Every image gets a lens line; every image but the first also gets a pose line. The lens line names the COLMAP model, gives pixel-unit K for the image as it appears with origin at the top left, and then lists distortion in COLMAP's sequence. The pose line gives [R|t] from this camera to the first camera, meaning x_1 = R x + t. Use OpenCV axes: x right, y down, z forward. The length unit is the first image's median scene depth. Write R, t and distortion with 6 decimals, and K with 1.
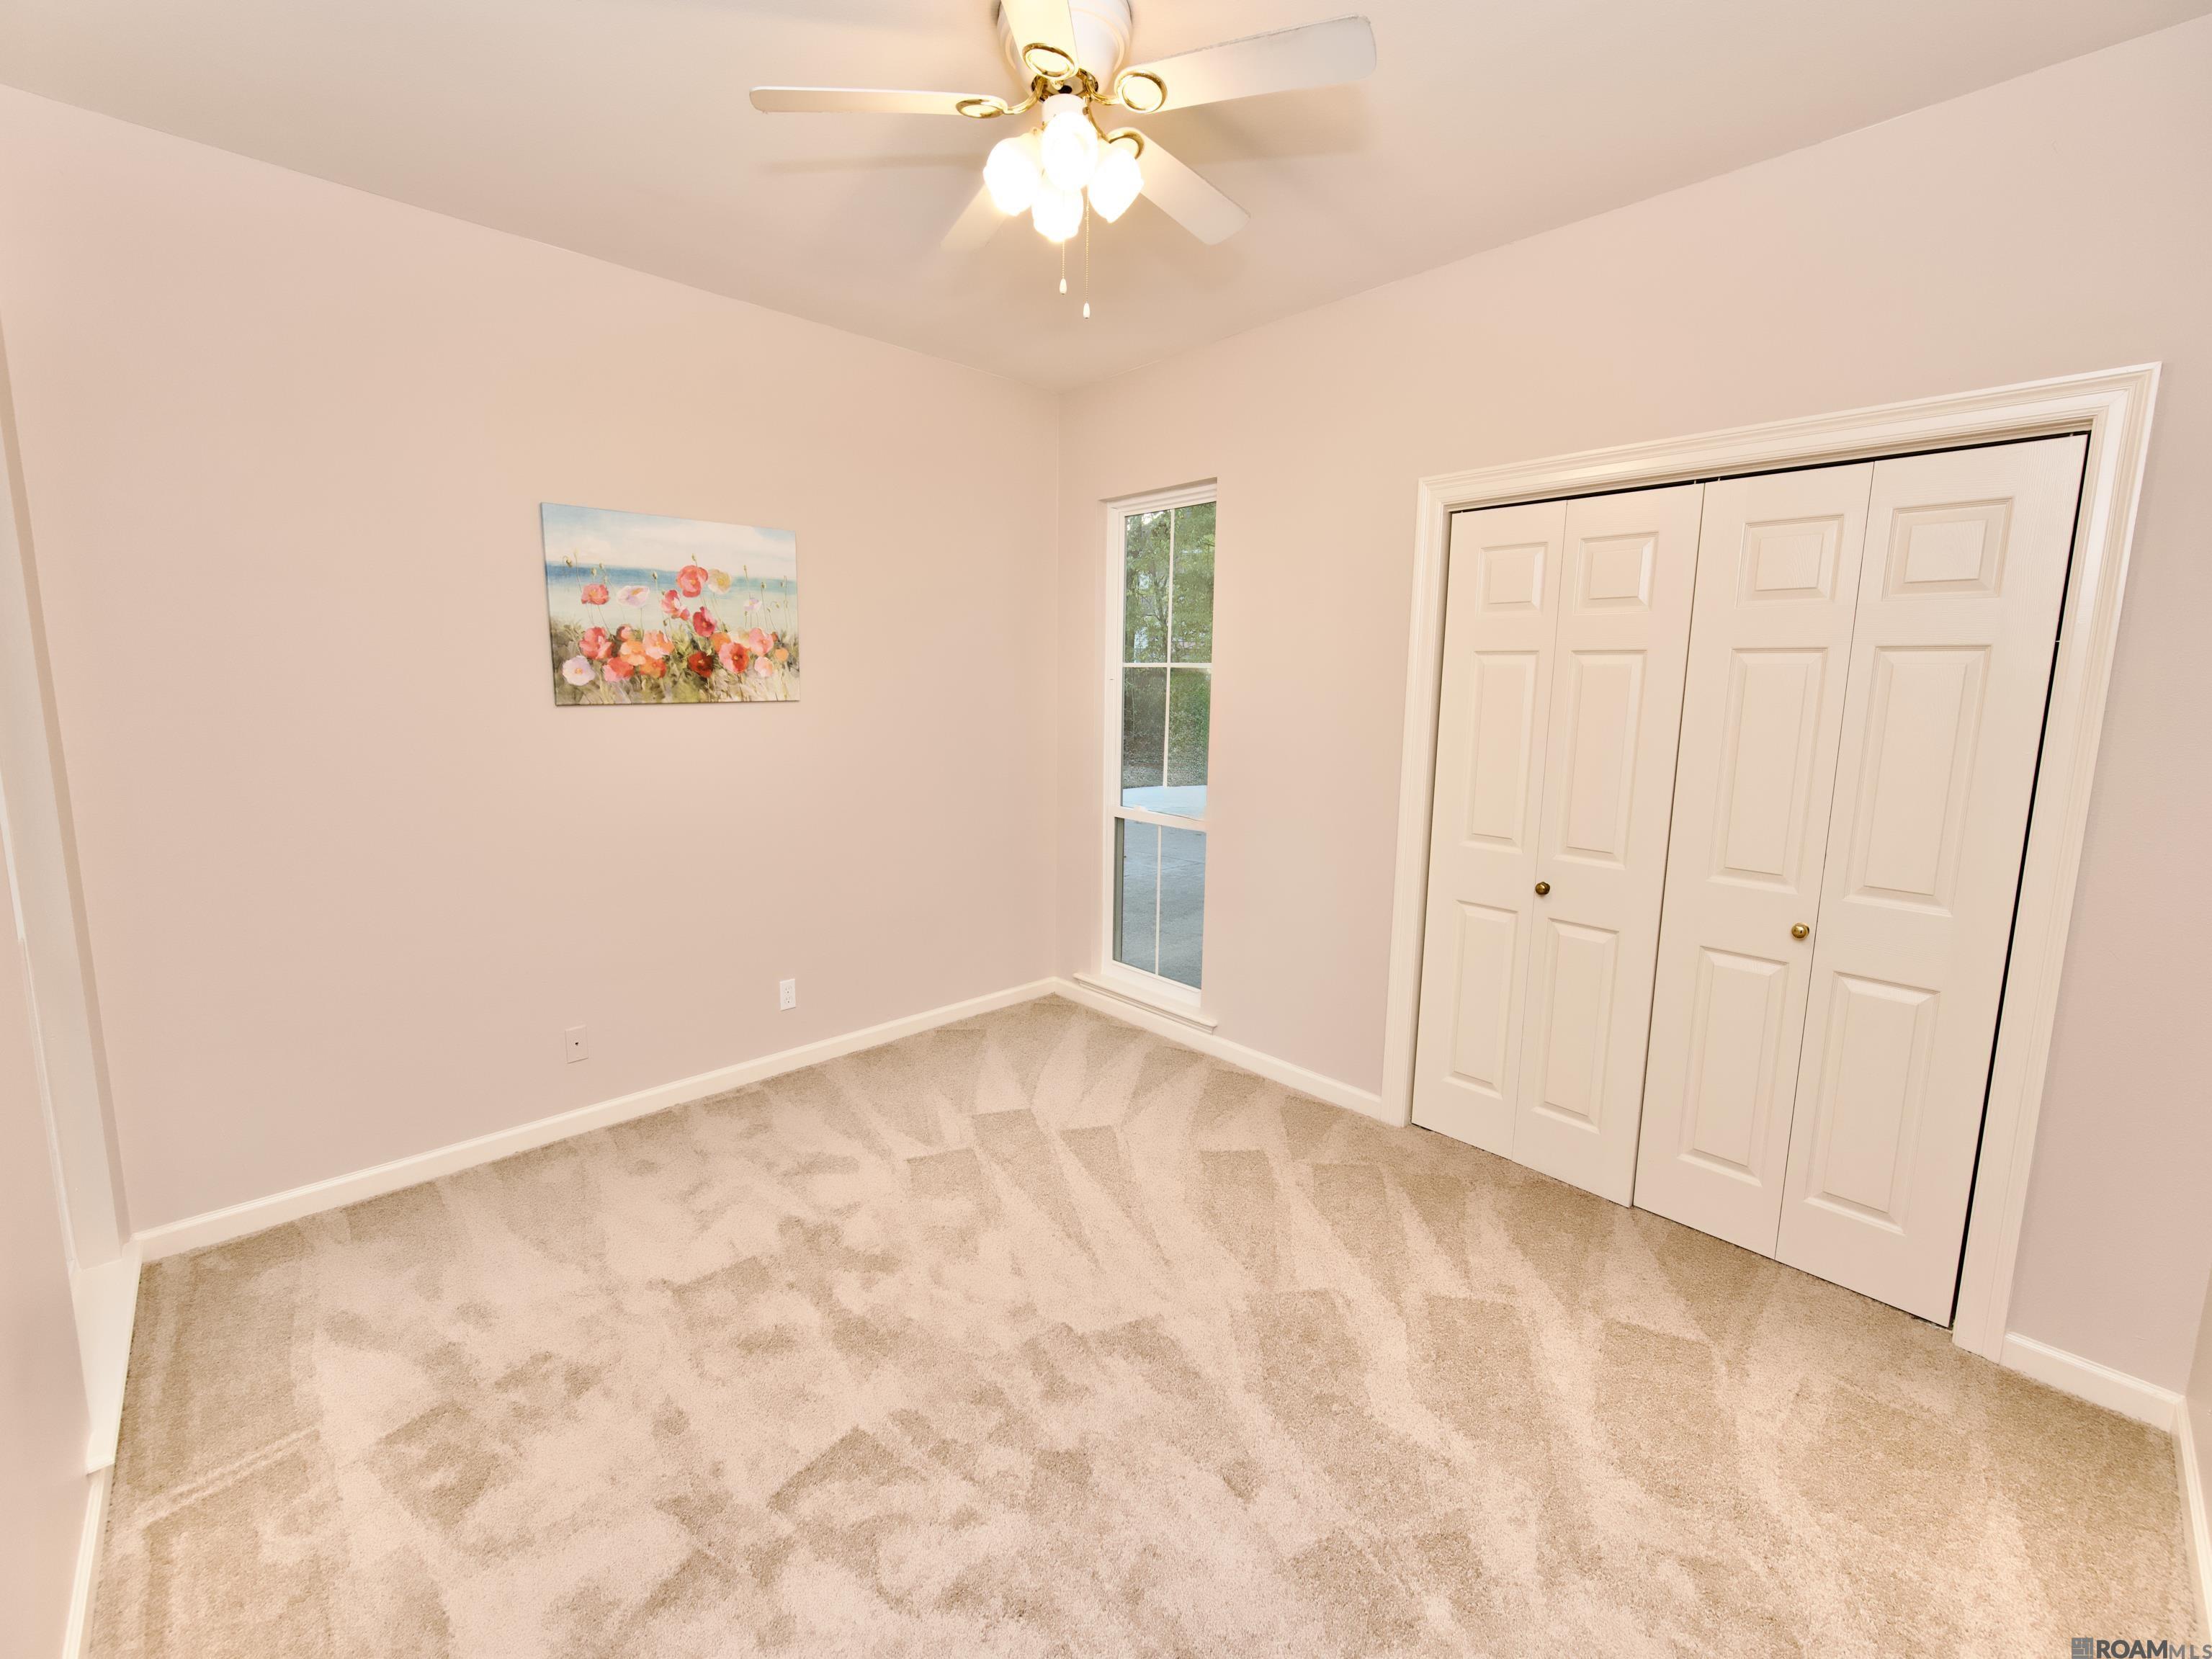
lens RADIAL K [[915.8, 0, 1121.6], [0, 915.8, 803.3], [0, 0, 1]] dist [-0.002090, 0.000033]
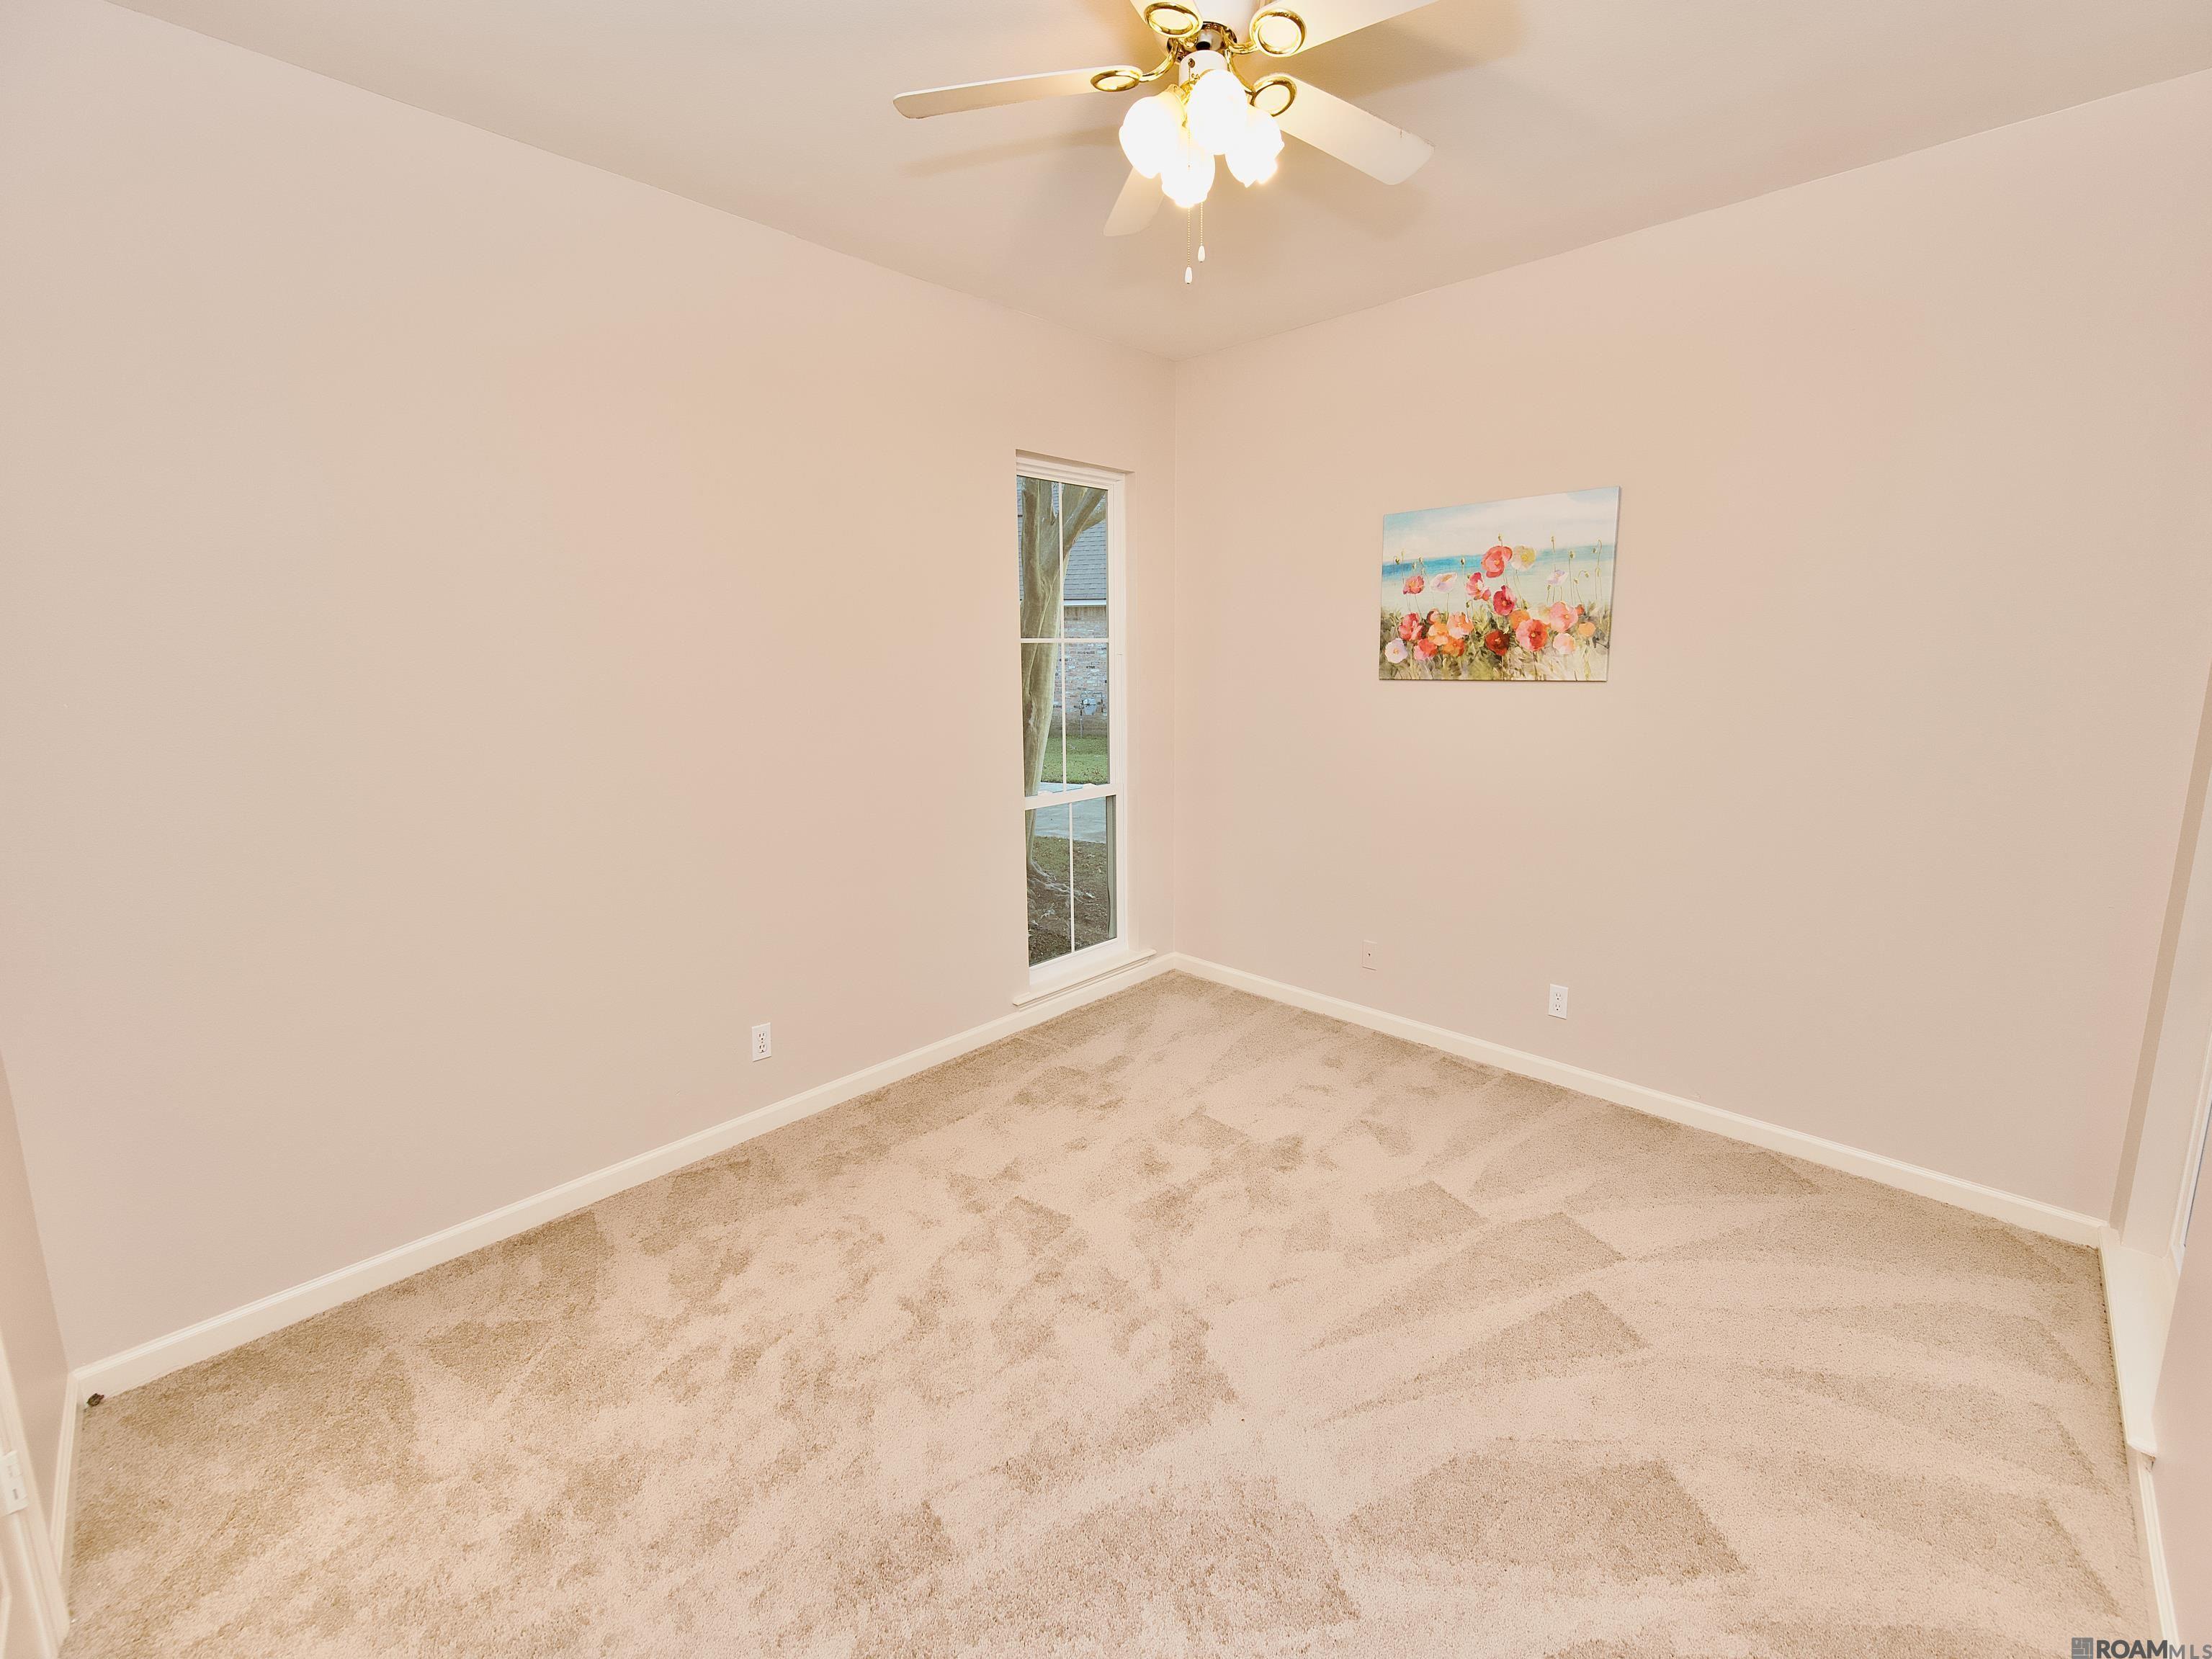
lens RADIAL K [[920.2, 0, 1104.9], [0, 920.2, 797.0], [0, 0, 1]] dist [-0.001034, 0.000017]
pose [[0.028533, 0.145981, -0.988876, 0.580560], [-0.129251, 0.981512, 0.141164, -0.073257], [0.991201, 0.123786, 0.046874, 0.554744]]
